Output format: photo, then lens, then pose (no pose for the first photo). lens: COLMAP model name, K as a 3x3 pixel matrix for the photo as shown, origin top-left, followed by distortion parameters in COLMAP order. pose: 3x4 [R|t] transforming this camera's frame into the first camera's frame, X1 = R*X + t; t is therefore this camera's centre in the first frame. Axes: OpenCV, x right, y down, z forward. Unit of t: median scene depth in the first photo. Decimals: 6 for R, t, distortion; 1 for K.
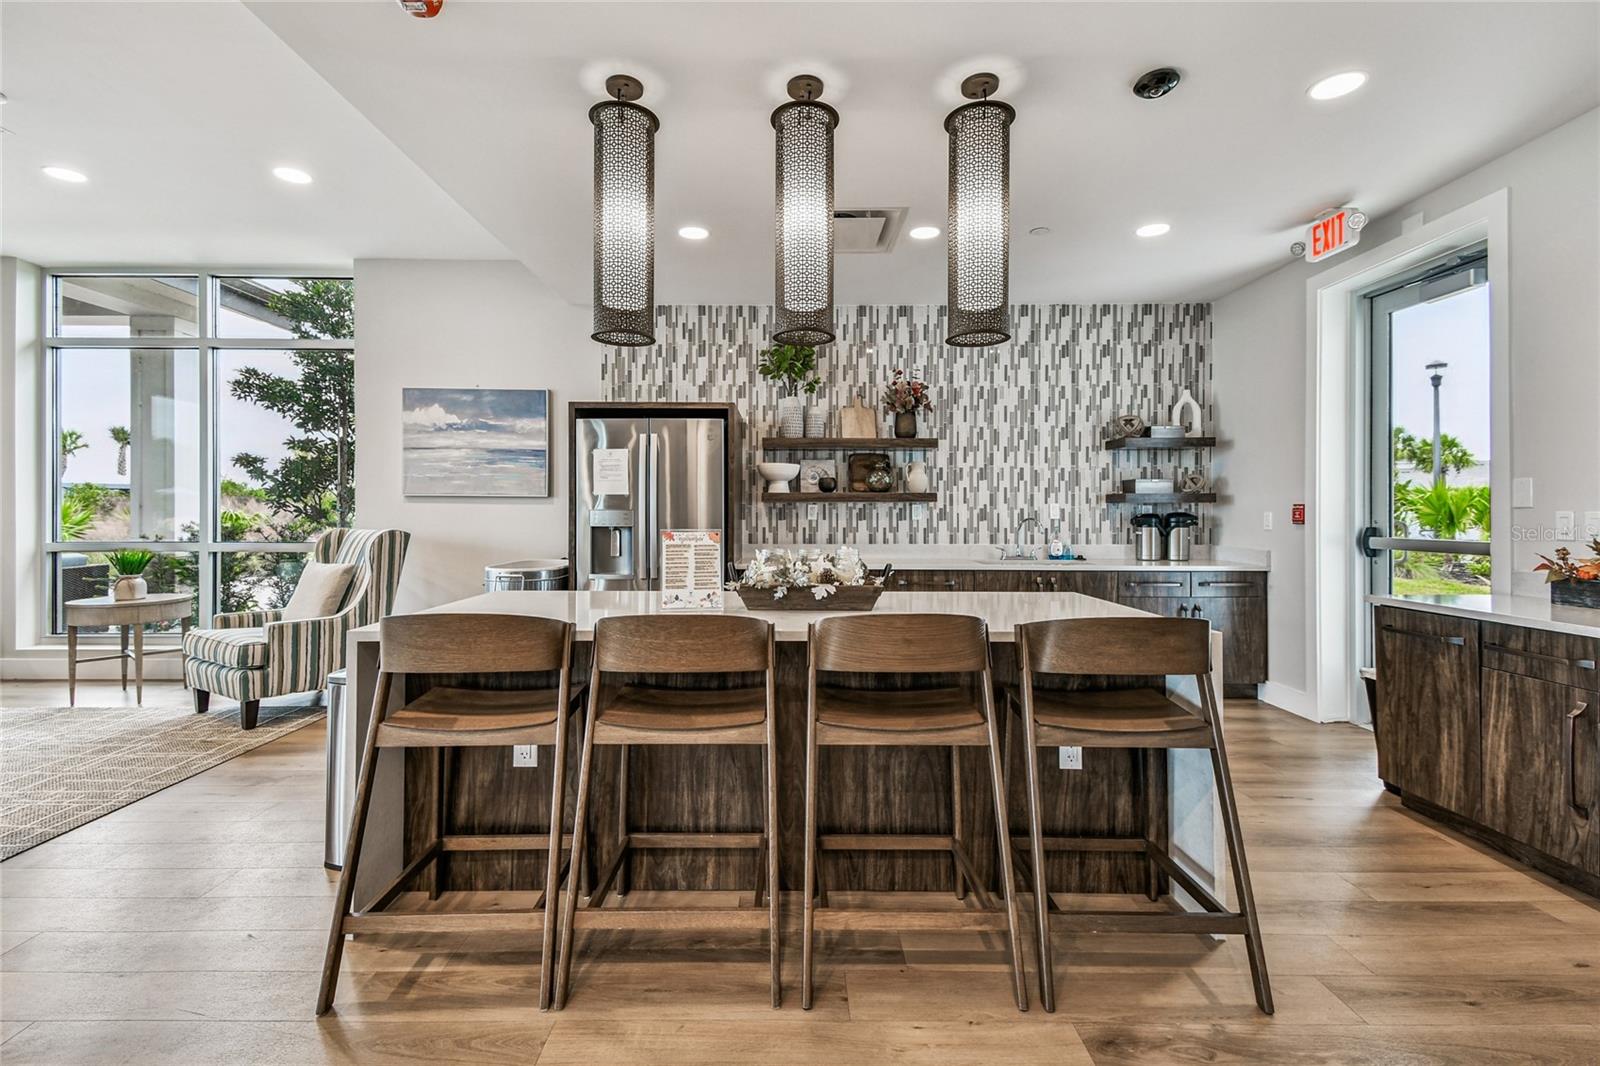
lens RADIAL K [[690.1, 0, 791.1], [0, 690.1, 521.6], [0, 0, 1]] dist [0.001261, 0.000062]
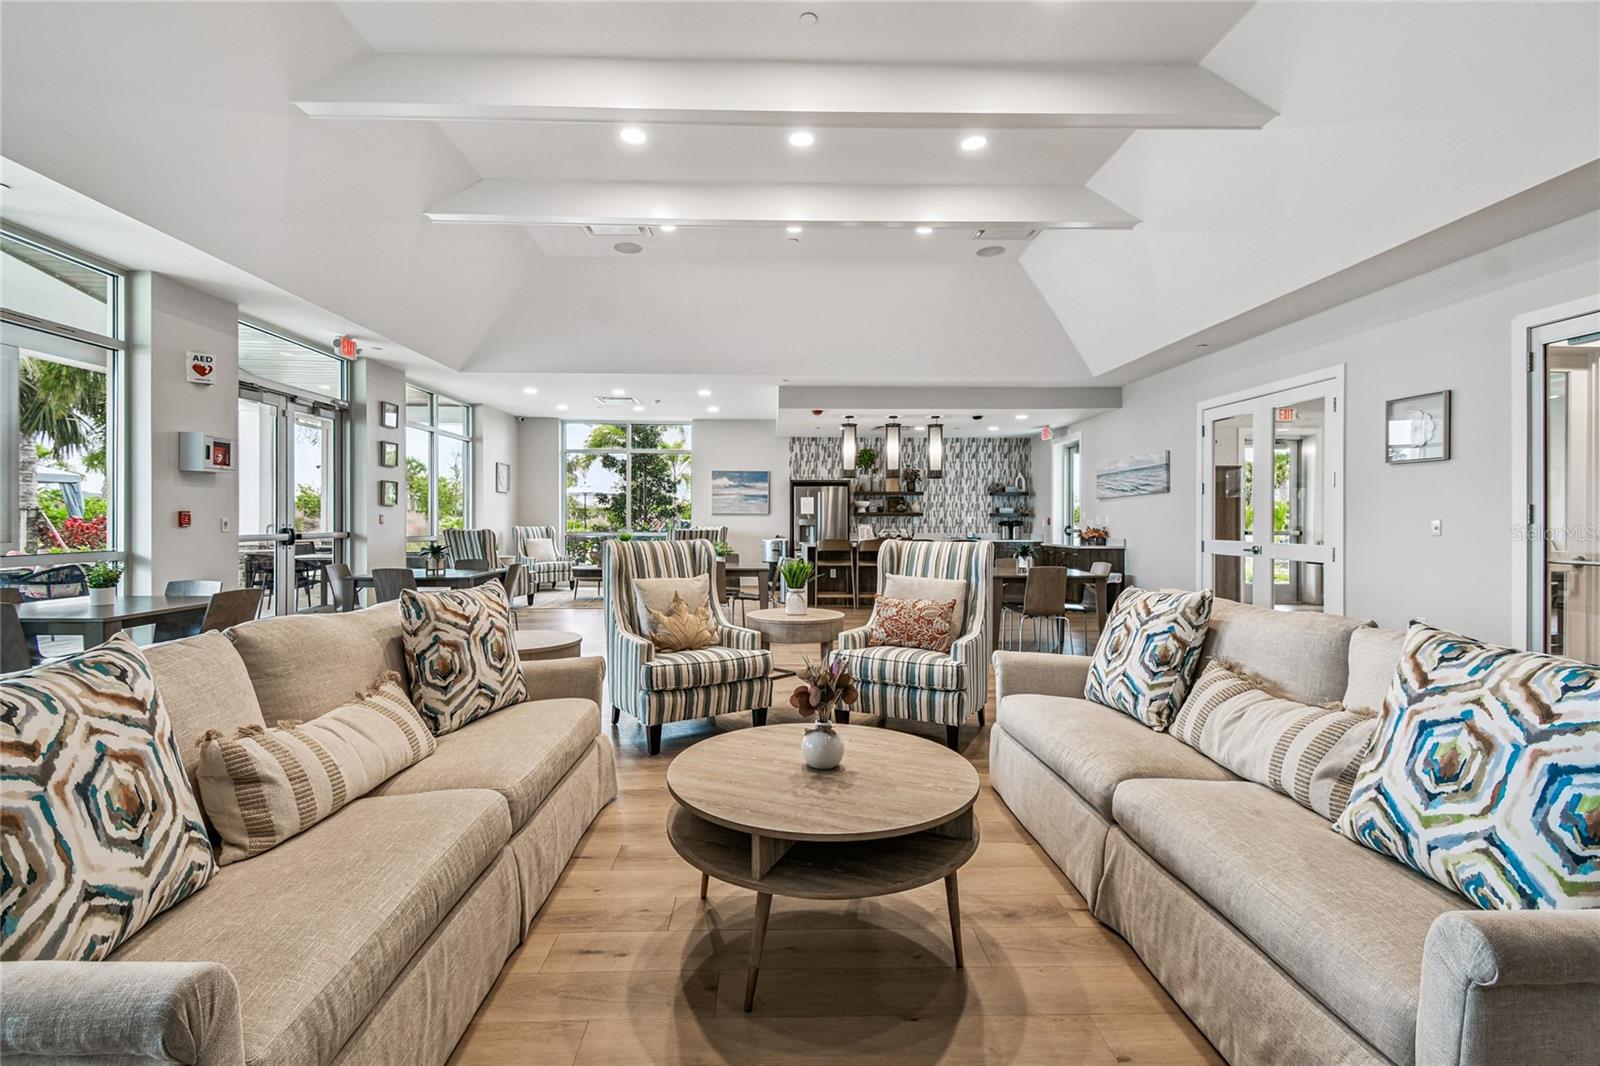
lens RADIAL K [[690.1, 0, 802.0], [0, 690.1, 531.8], [0, 0, 1]] dist [0.001261, 0.000062]
pose [[0.999568, 0.000634, 0.029392, -0.306262], [-0.000691, 0.999998, 0.001899, 0.024566], [-0.029391, -0.001919, 0.999566, -1.514283]]
